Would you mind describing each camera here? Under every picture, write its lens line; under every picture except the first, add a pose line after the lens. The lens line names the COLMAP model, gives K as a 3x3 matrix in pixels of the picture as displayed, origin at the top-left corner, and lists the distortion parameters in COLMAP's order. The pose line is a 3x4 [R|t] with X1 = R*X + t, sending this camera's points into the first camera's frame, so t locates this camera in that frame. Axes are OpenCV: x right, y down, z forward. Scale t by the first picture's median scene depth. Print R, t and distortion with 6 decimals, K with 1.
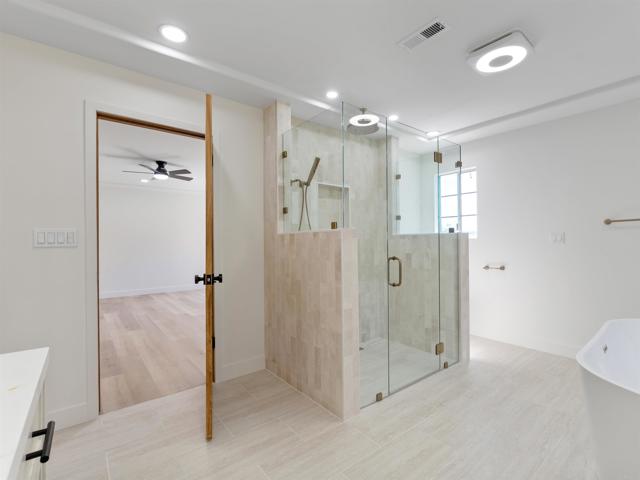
lens RADIAL K [[302.5, 0, 317.7], [0, 302.5, 237.4], [0, 0, 1]] dist [-0.002897, -0.000210]
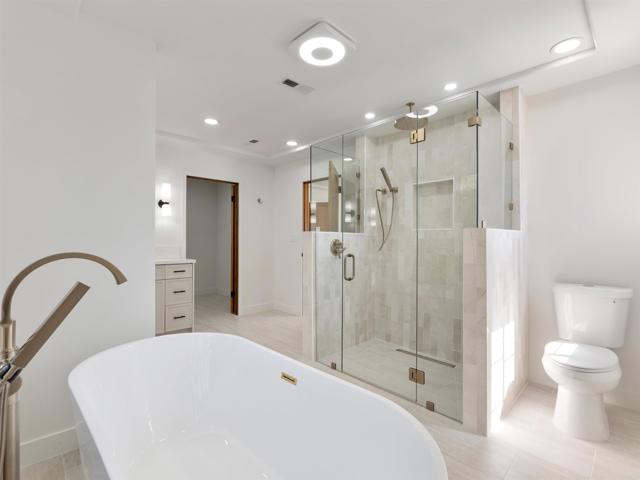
lens RADIAL K [[302.5, 0, 317.7], [0, 302.5, 237.4], [0, 0, 1]] dist [-0.002897, -0.000210]
pose [[0.114471, -0.001459, -0.993425, 1.347737], [0.004158, 0.999991, -0.000989, 0.002070], [0.993418, -0.004018, 0.114476, 0.751083]]
